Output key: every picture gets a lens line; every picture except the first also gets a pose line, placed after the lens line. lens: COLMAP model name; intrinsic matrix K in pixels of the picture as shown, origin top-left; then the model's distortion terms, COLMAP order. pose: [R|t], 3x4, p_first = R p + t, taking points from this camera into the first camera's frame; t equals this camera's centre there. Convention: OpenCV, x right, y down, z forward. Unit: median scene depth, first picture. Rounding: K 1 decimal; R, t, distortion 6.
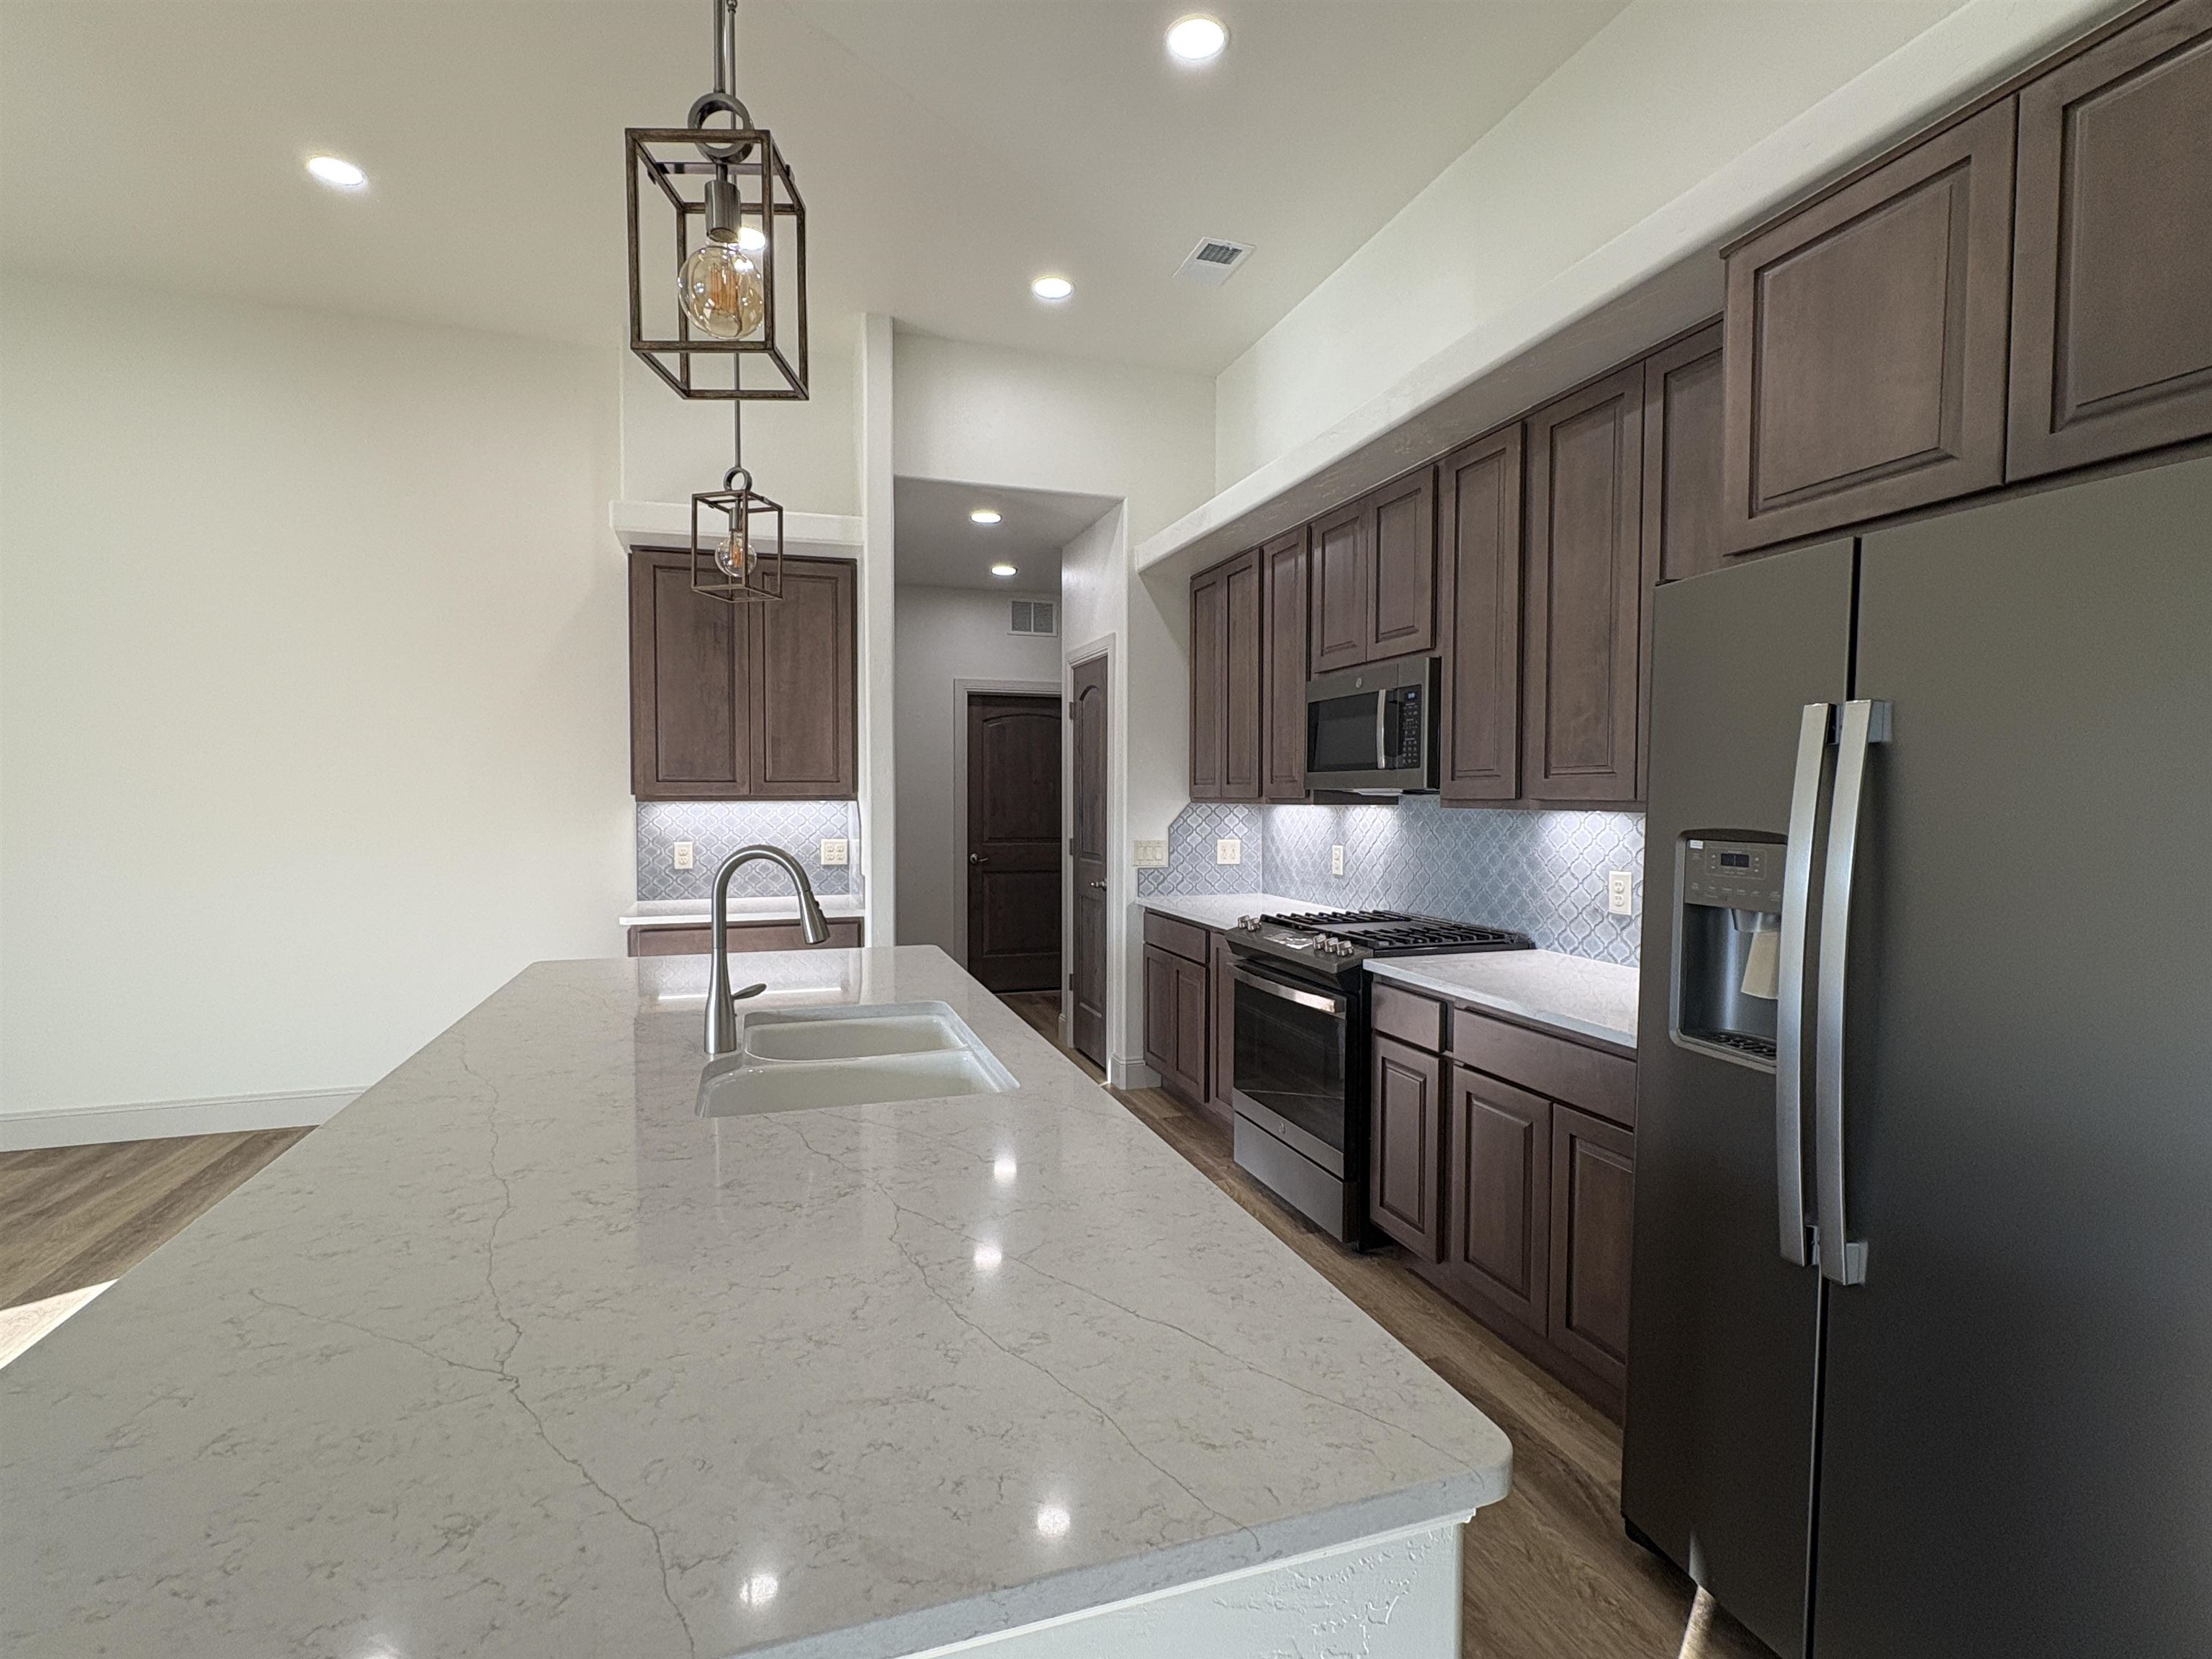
lens RADIAL K [[1053.7, 0, 1102.4], [0, 1053.7, 828.6], [0, 0, 1]] dist [0.000579, -0.000230]
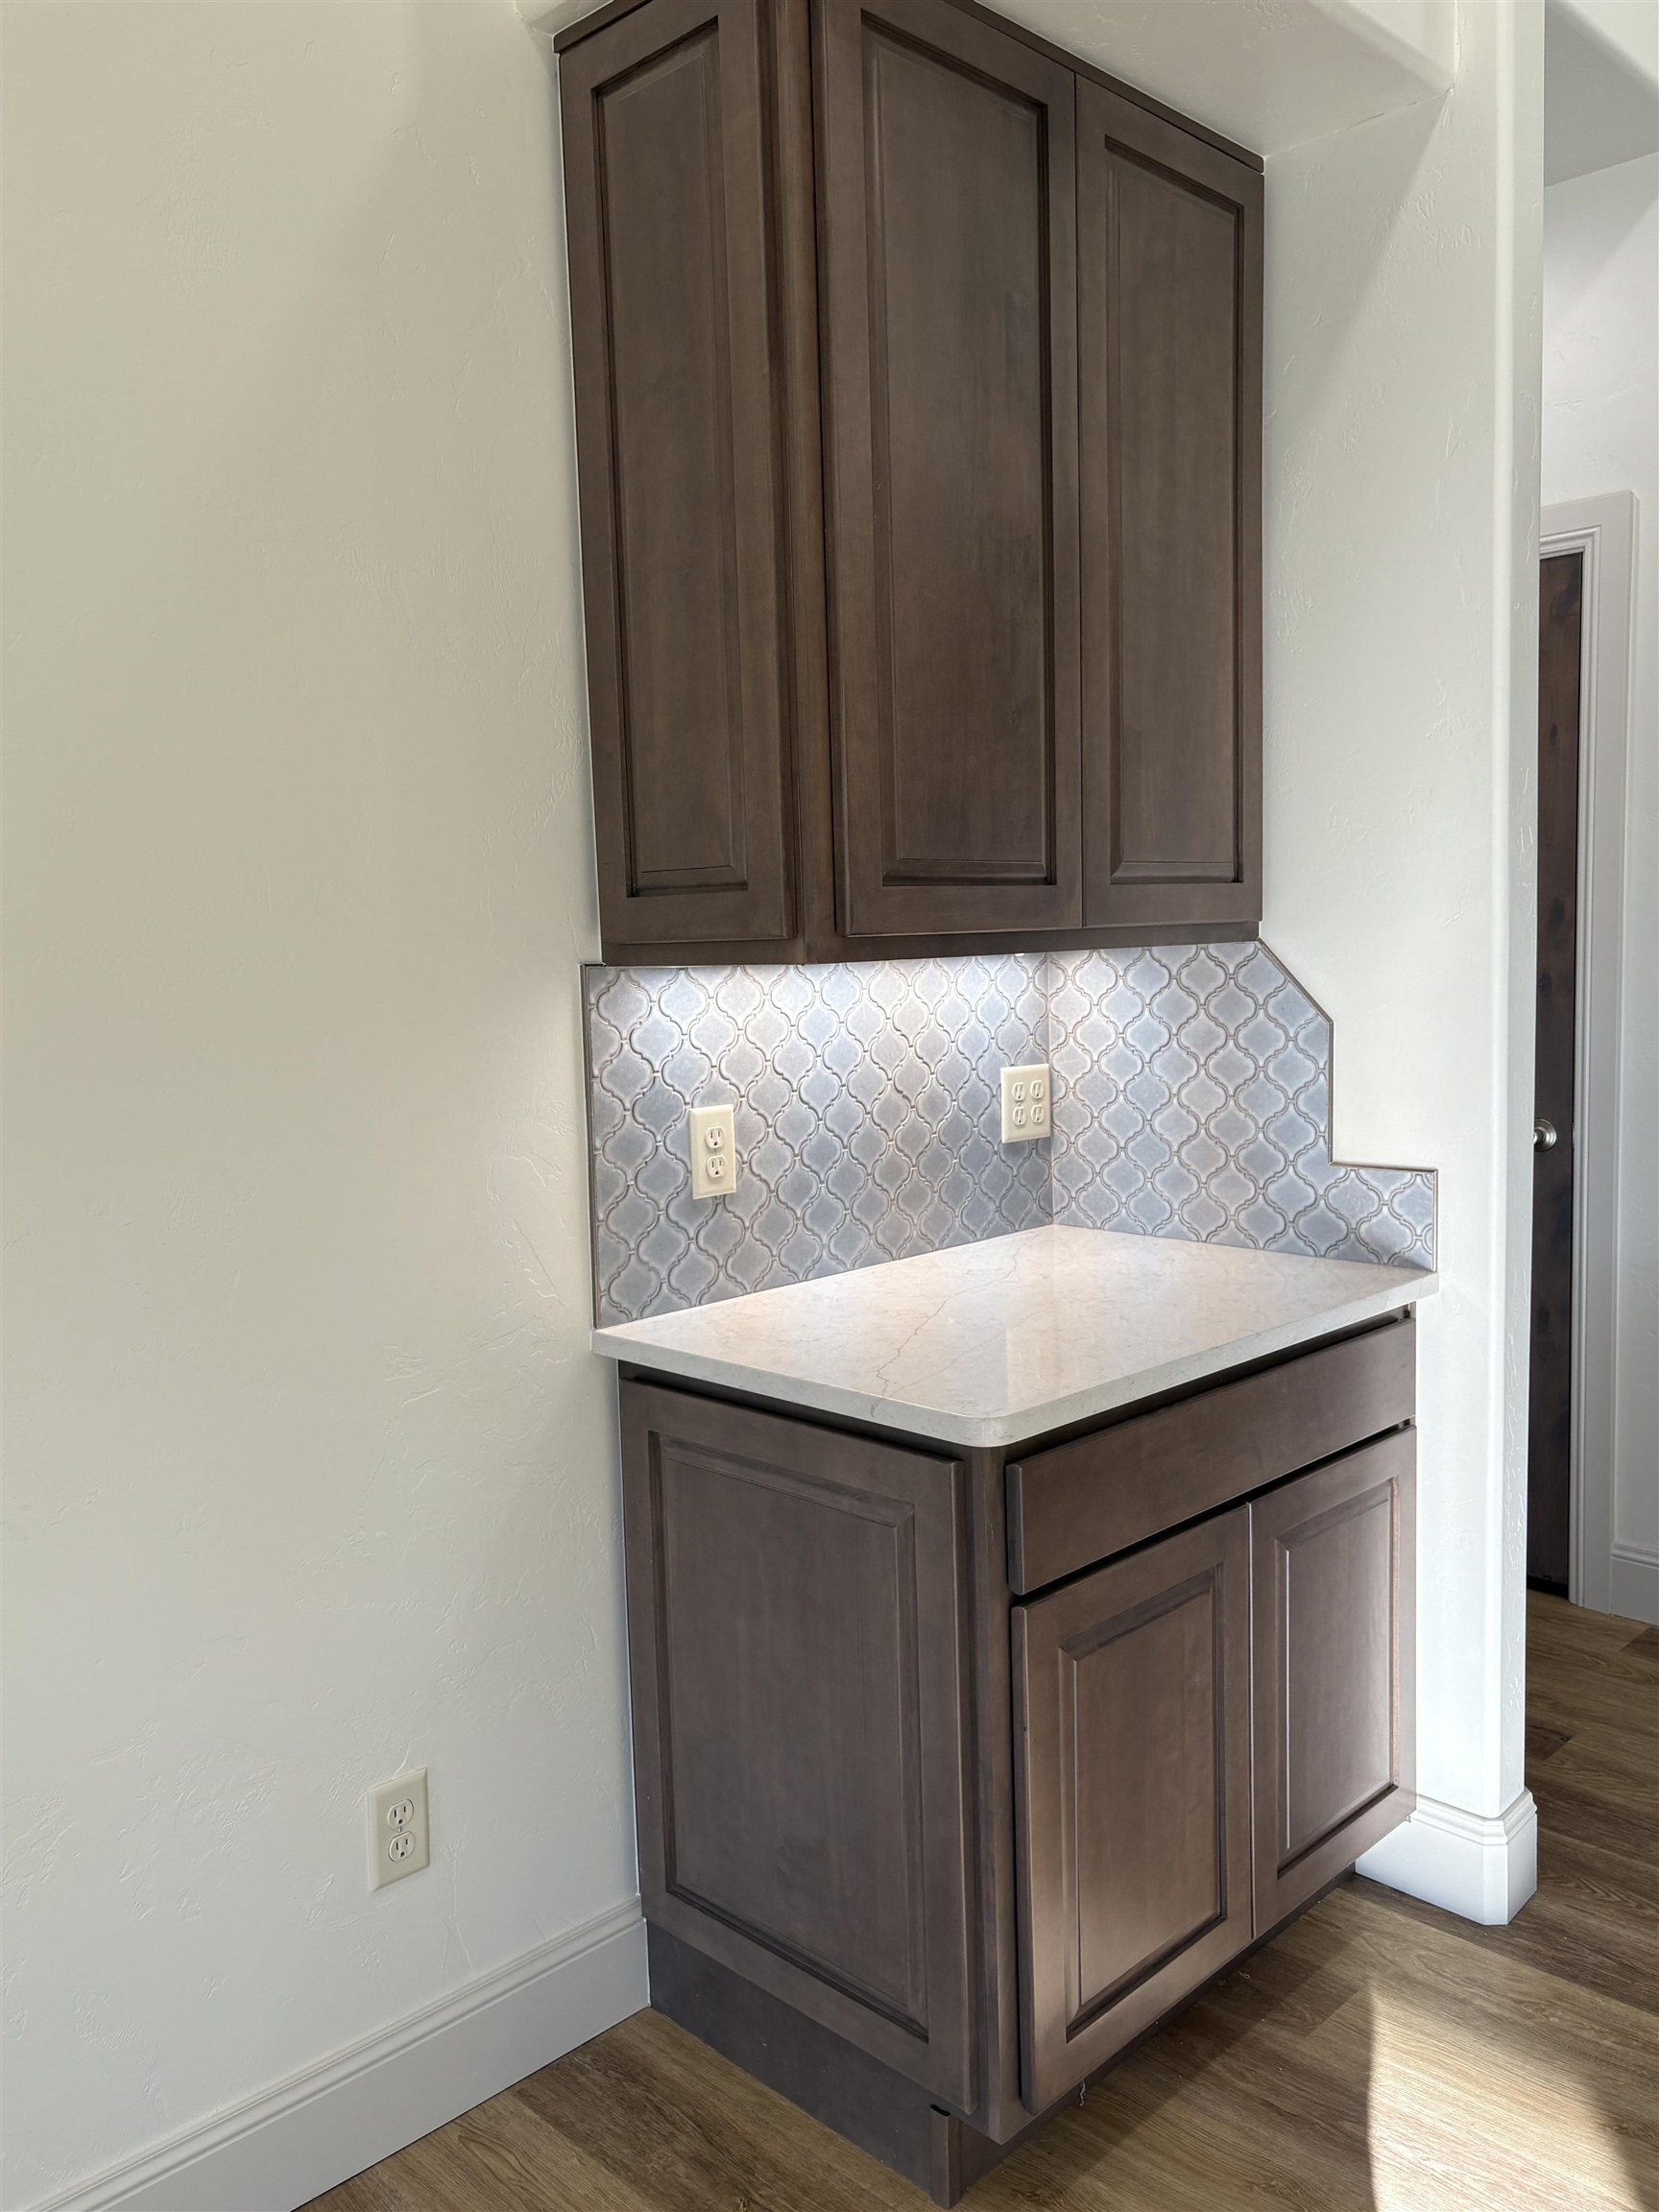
lens RADIAL K [[1728.9, 0, 831.2], [0, 1728.9, 1109.6], [0, 0, 1]] dist [0.065215, 0.001186]
pose [[0.888620, -0.071668, 0.453009, -0.583173], [0.046491, 0.996704, 0.066486, -0.015667], [-0.456281, -0.038020, 0.889023, 0.564224]]
